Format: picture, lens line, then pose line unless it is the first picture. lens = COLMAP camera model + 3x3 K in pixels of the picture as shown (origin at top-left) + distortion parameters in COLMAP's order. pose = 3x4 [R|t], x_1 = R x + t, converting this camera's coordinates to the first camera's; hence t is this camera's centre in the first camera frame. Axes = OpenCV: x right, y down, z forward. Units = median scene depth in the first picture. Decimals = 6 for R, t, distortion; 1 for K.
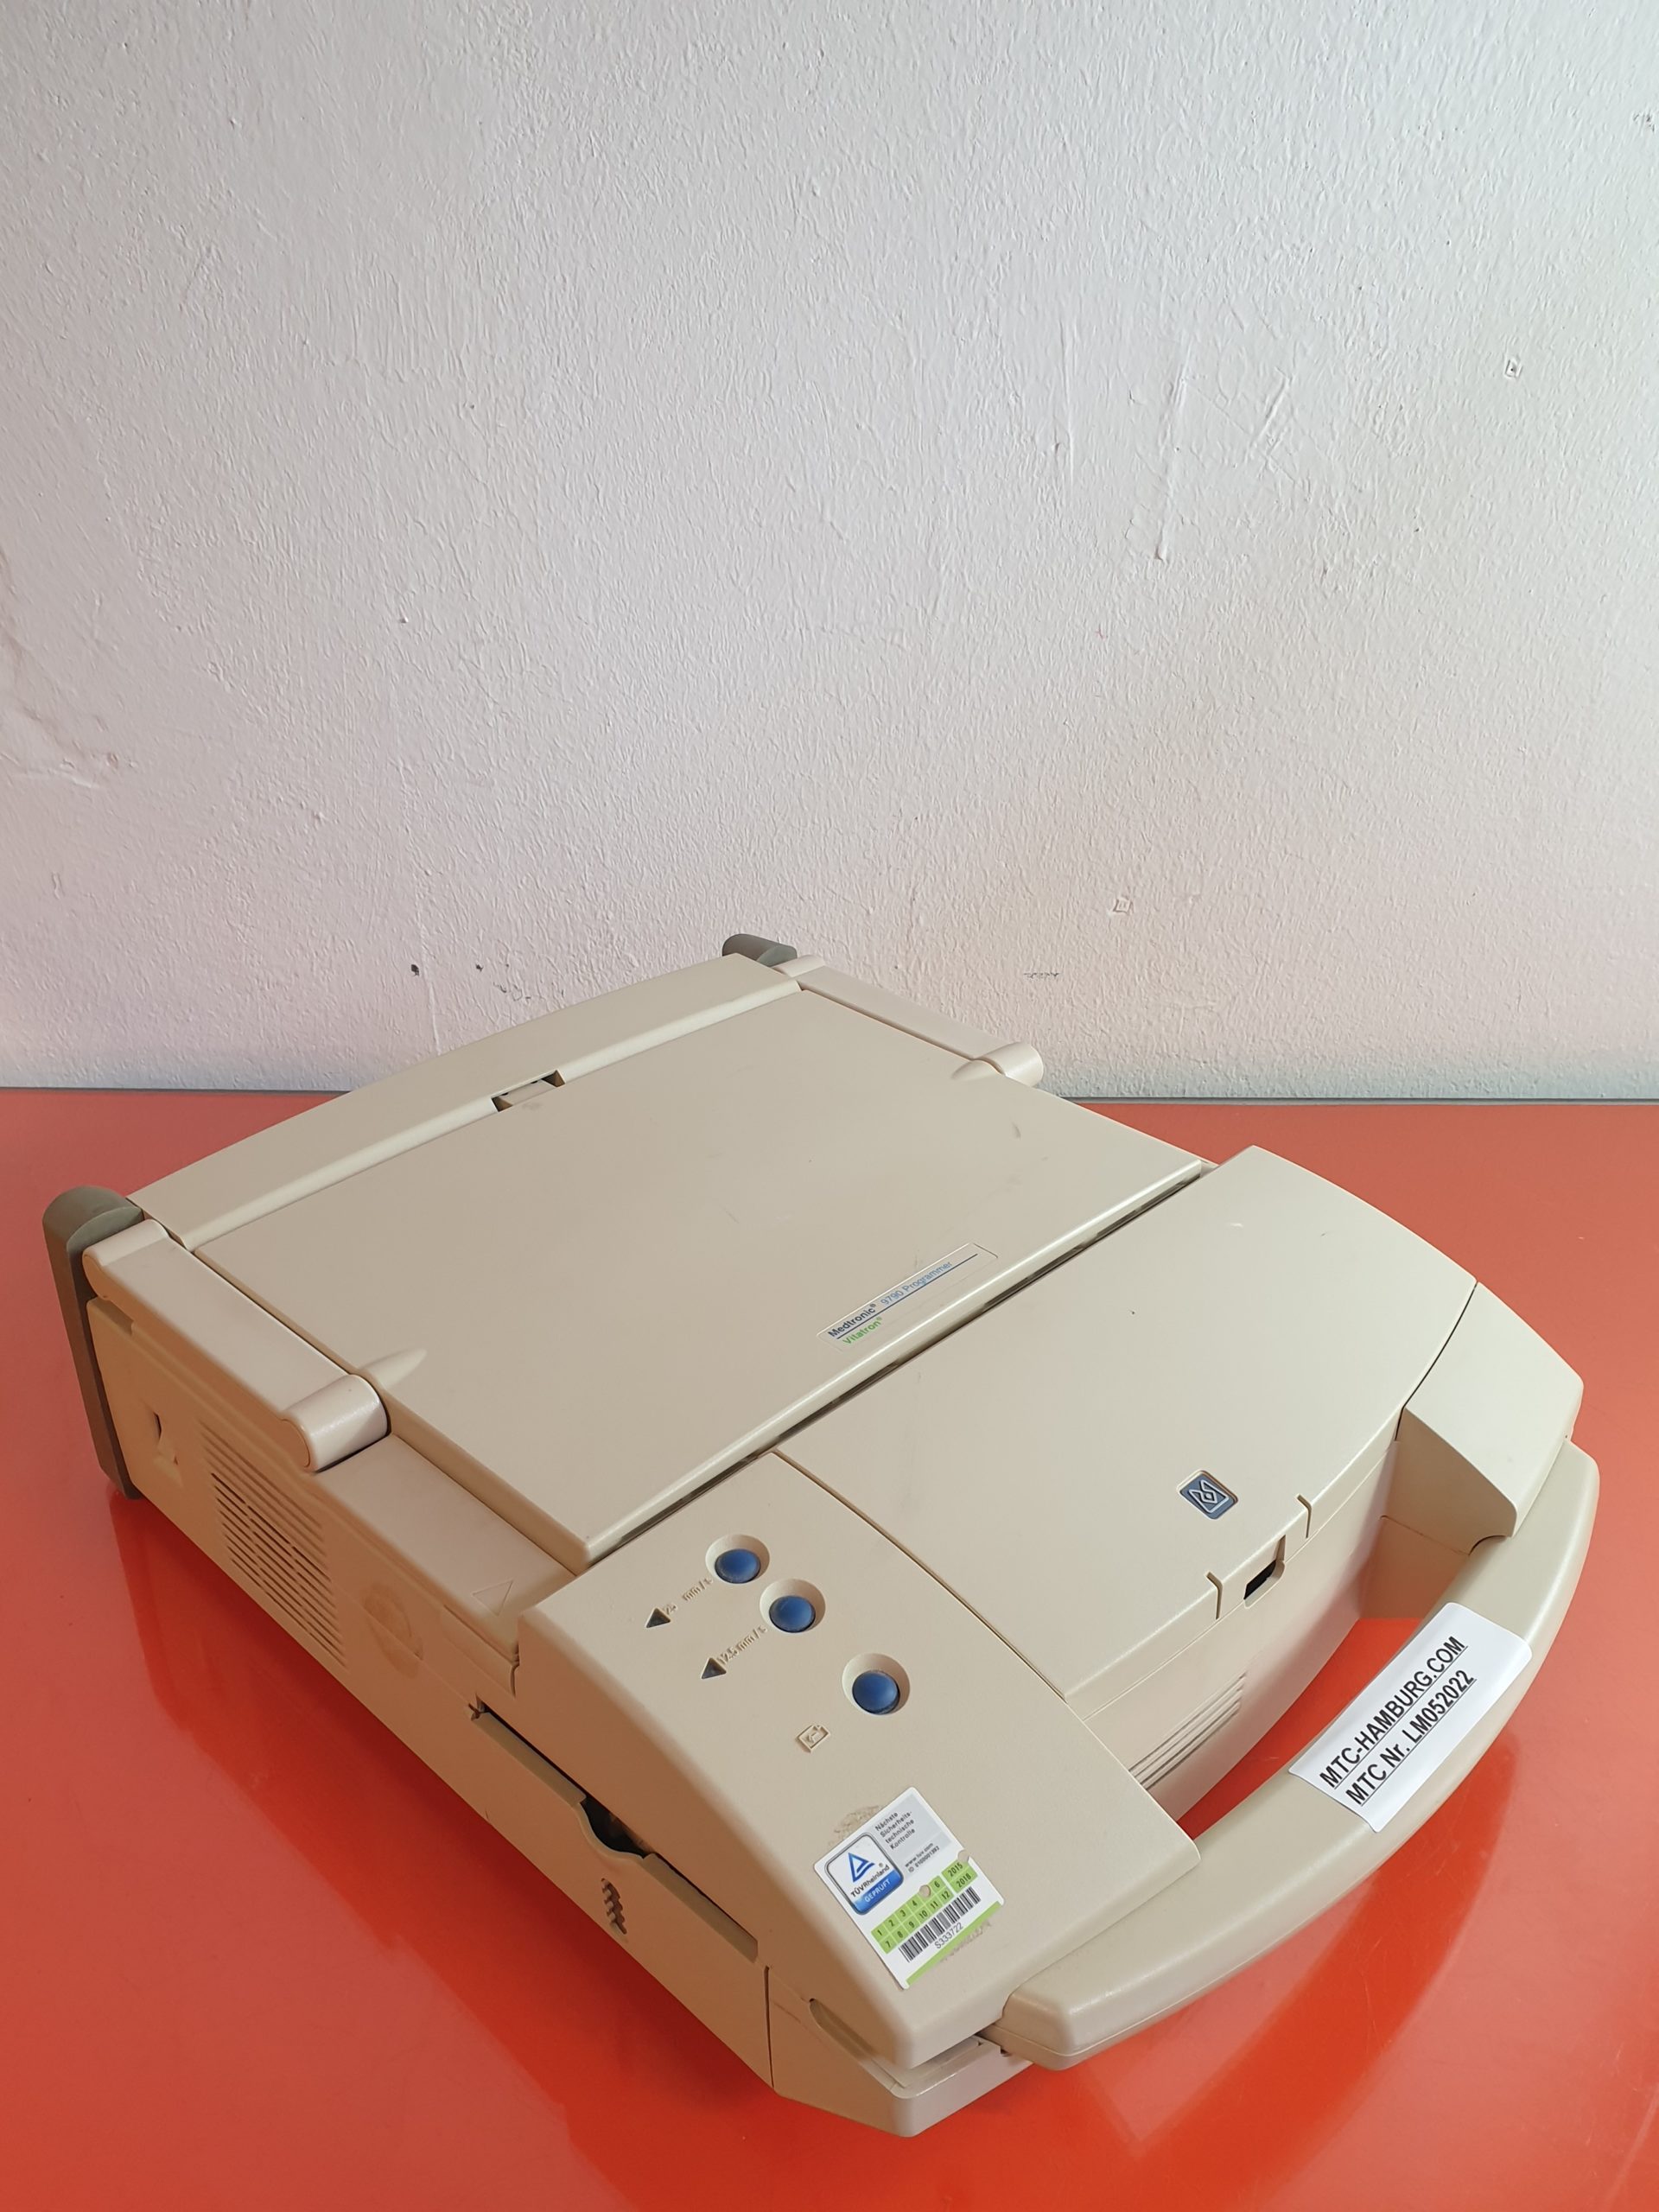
lens RADIAL K [[1803.1, 0, 848.3], [0, 1803.1, 1236.7], [0, 0, 1]] dist [-0.007150, 0.039375]
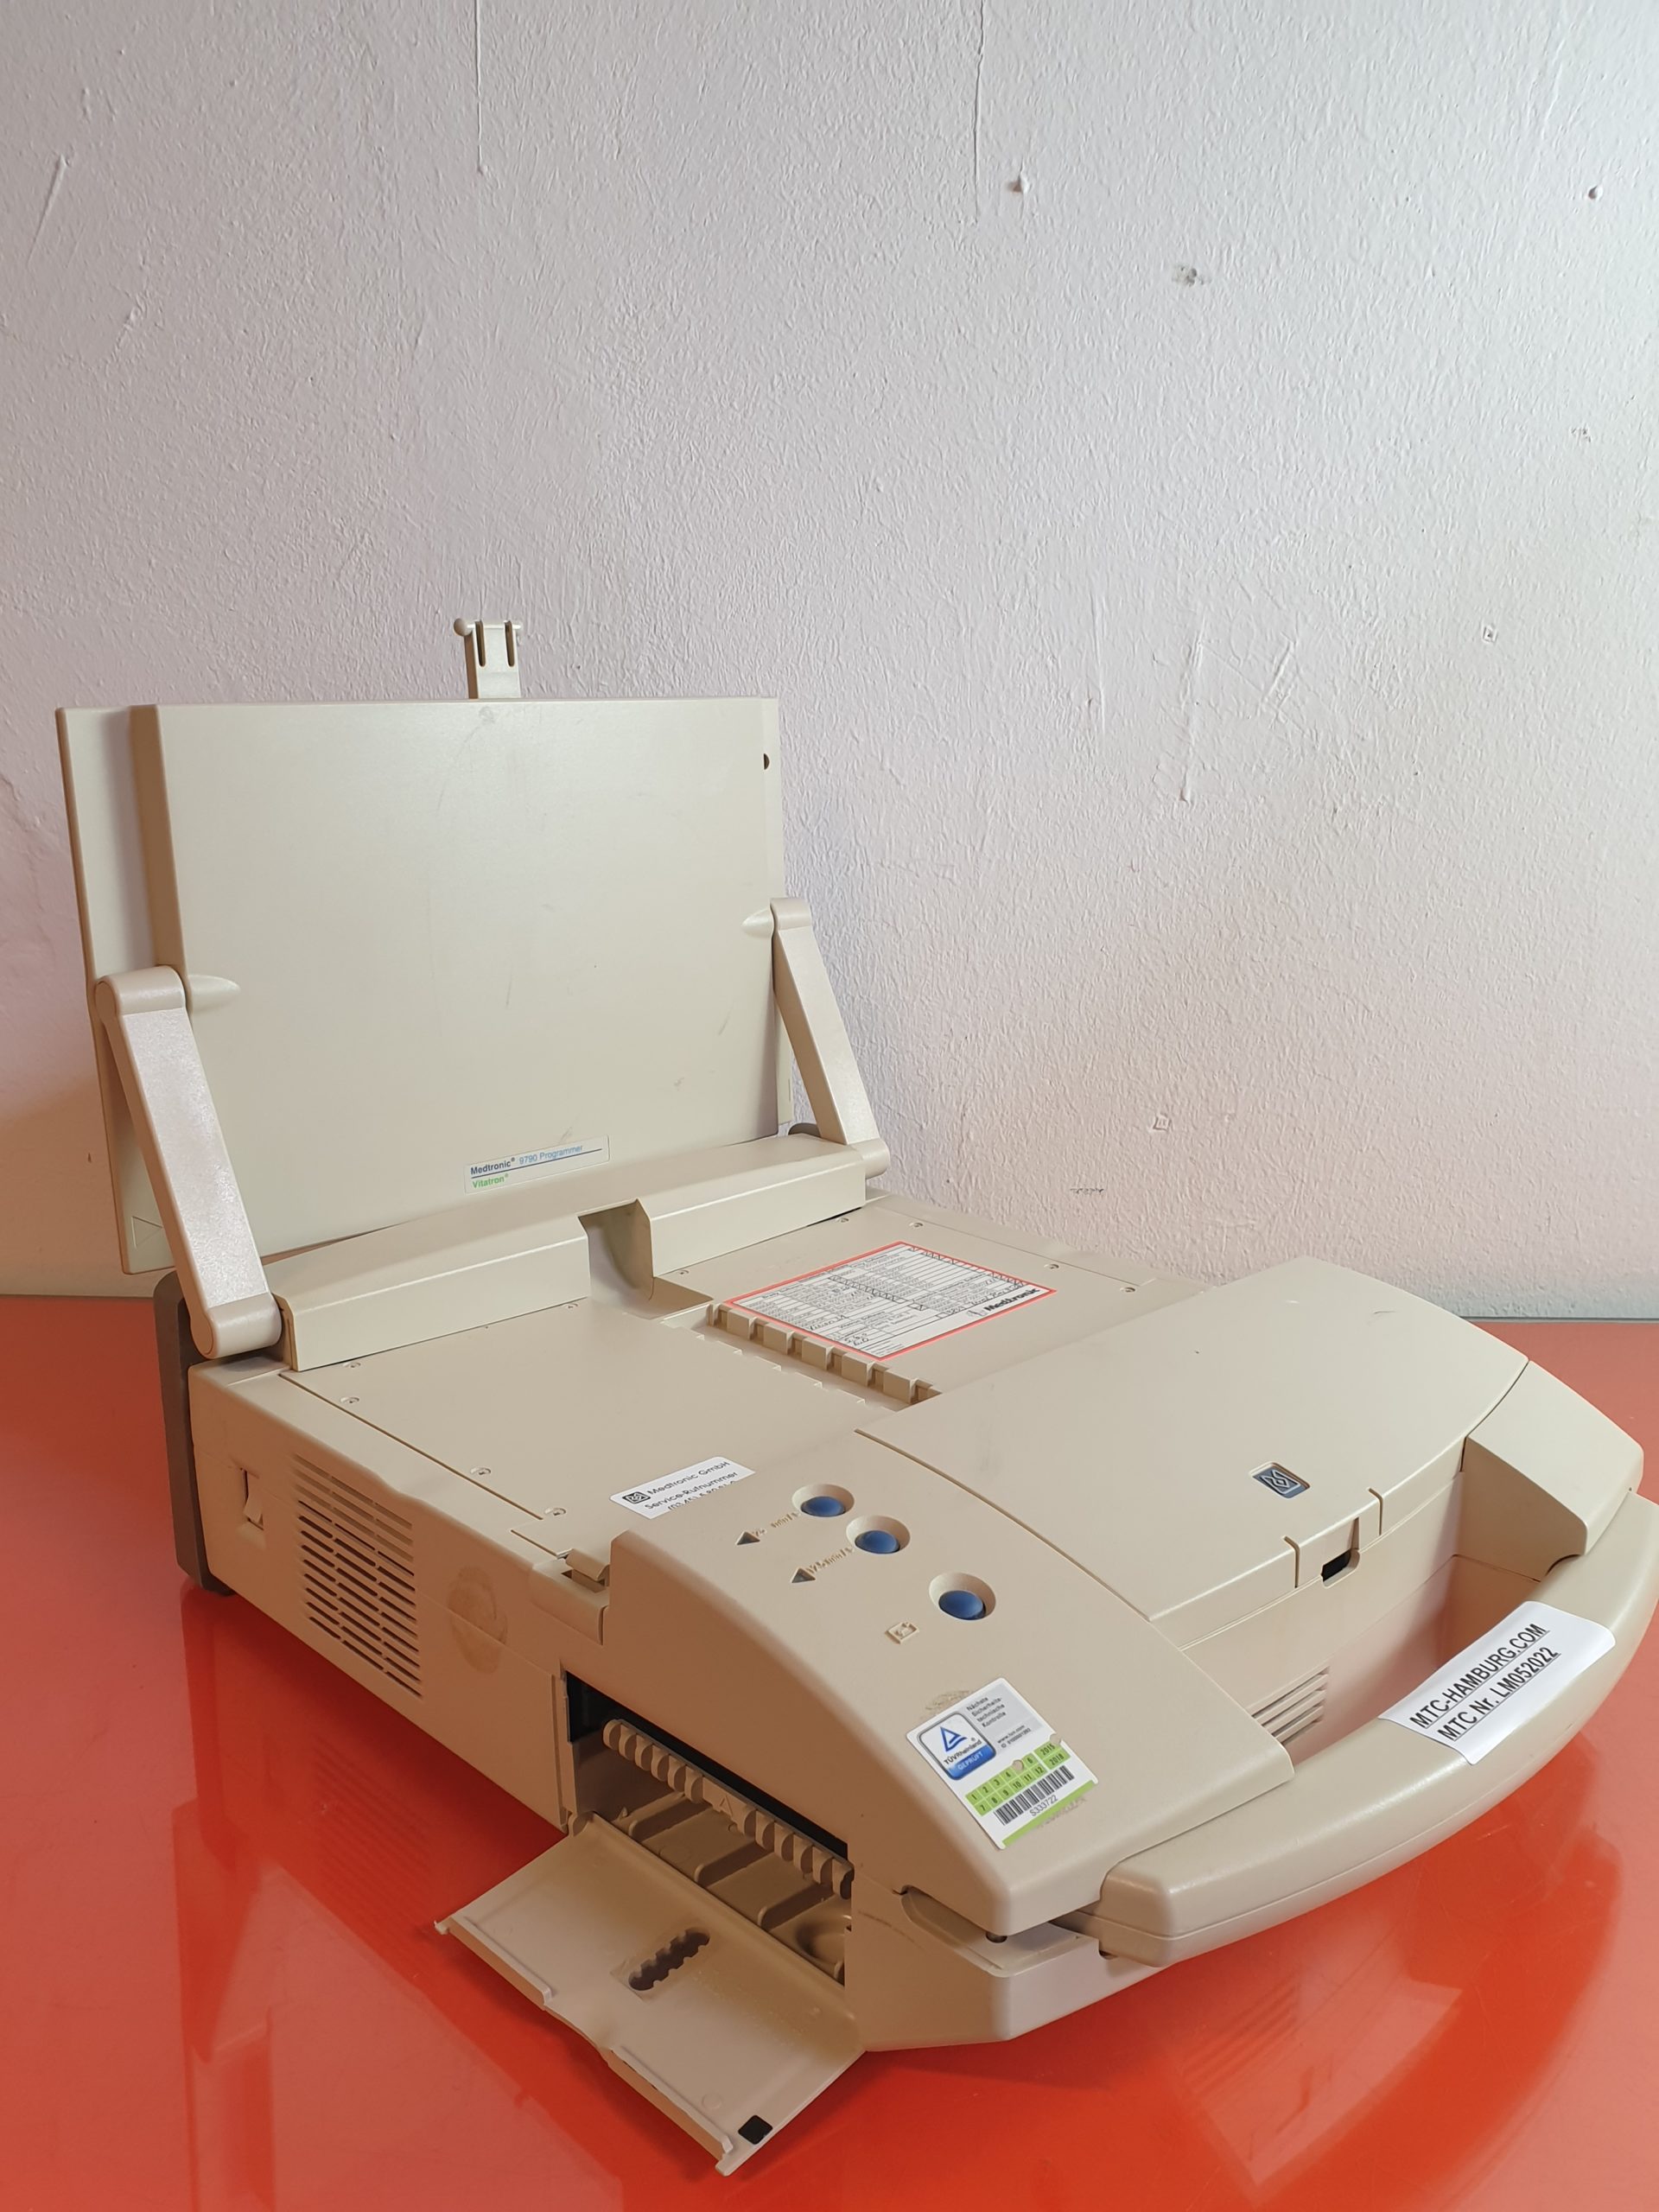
lens RADIAL K [[1814.4, 0, 847.9], [0, 1814.4, 1256.2], [0, 0, 1]] dist [0.036298, -0.071566]
pose [[0.999872, -0.001309, -0.015971, -0.019806], [-0.002676, 0.969013, -0.246996, 0.191980], [0.015800, 0.247007, 0.968885, -0.024493]]
